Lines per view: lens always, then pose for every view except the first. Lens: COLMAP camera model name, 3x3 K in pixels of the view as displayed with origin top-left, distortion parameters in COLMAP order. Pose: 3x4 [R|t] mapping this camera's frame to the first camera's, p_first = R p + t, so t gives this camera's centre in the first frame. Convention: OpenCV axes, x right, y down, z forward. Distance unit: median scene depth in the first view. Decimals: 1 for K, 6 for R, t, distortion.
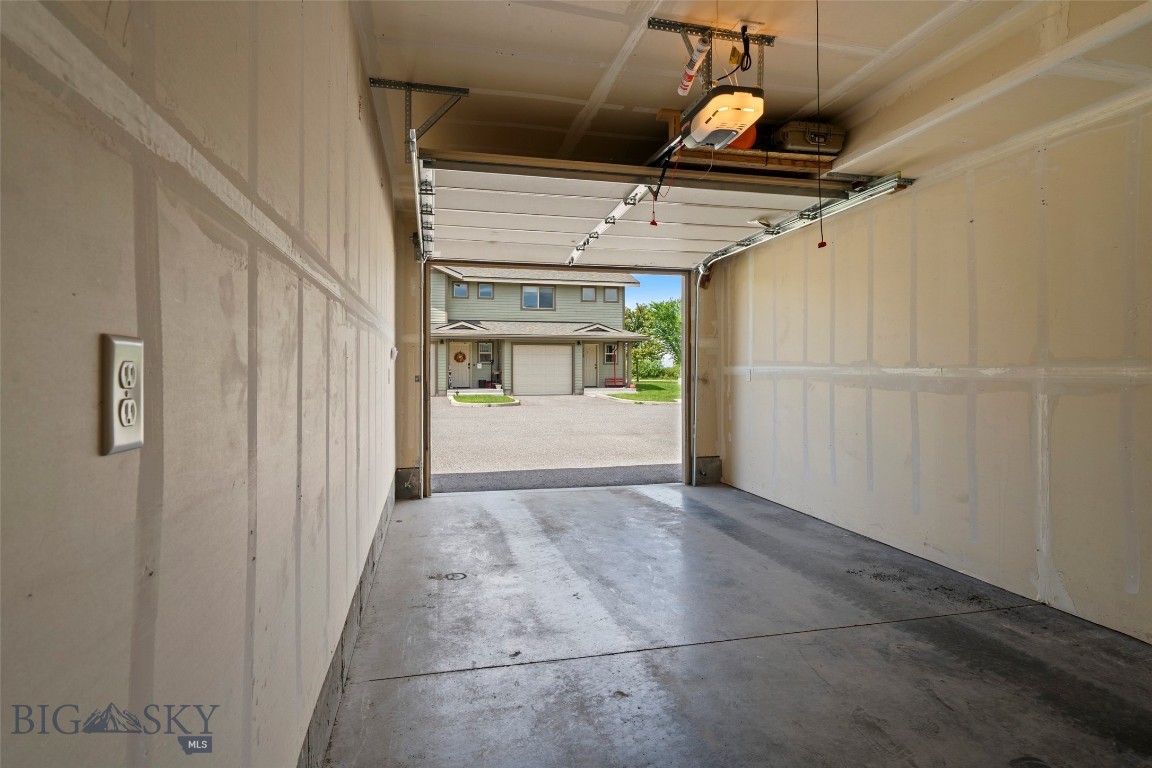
lens RADIAL K [[585.5, 0, 574.9], [0, 585.5, 378.6], [0, 0, 1]] dist [0.006153, 0.000262]
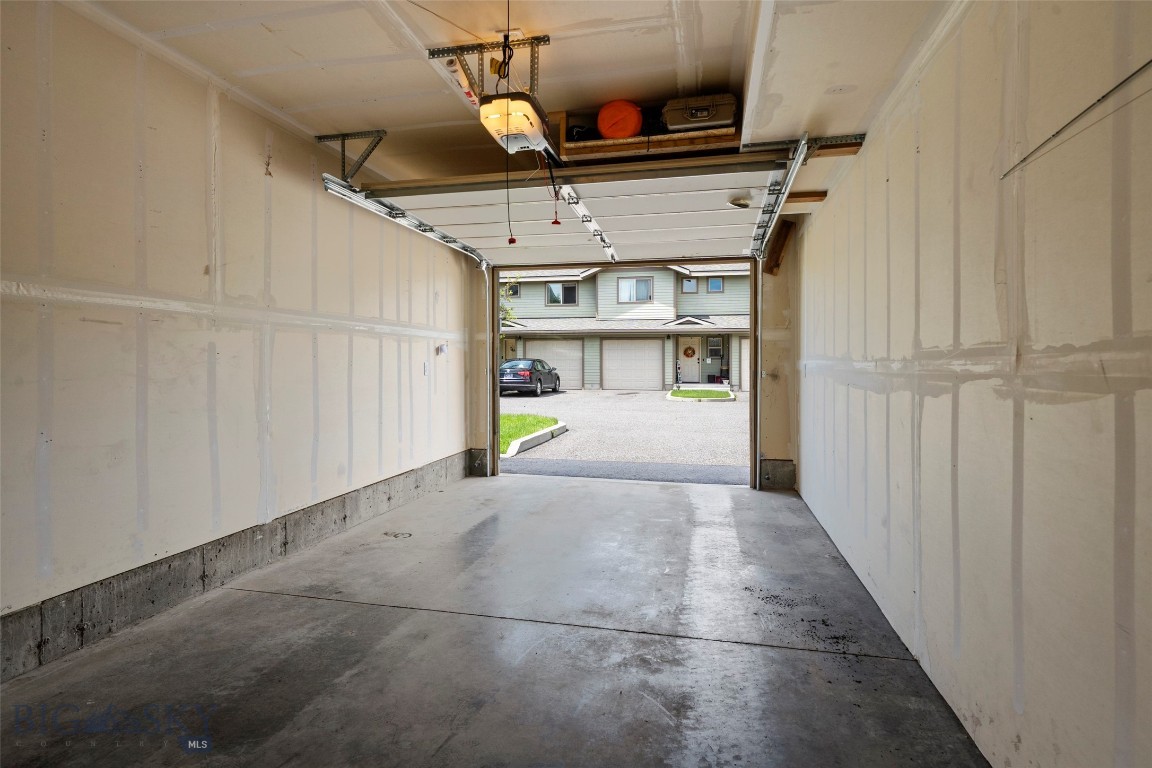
lens RADIAL K [[585.5, 0, 577.1], [0, 585.5, 376.1], [0, 0, 1]] dist [0.006153, 0.000262]
pose [[0.897346, 0.011475, -0.441178, 0.350713], [-0.009722, 0.999933, 0.006234, 0.000790], [0.441220, -0.001305, 0.897398, 0.045650]]
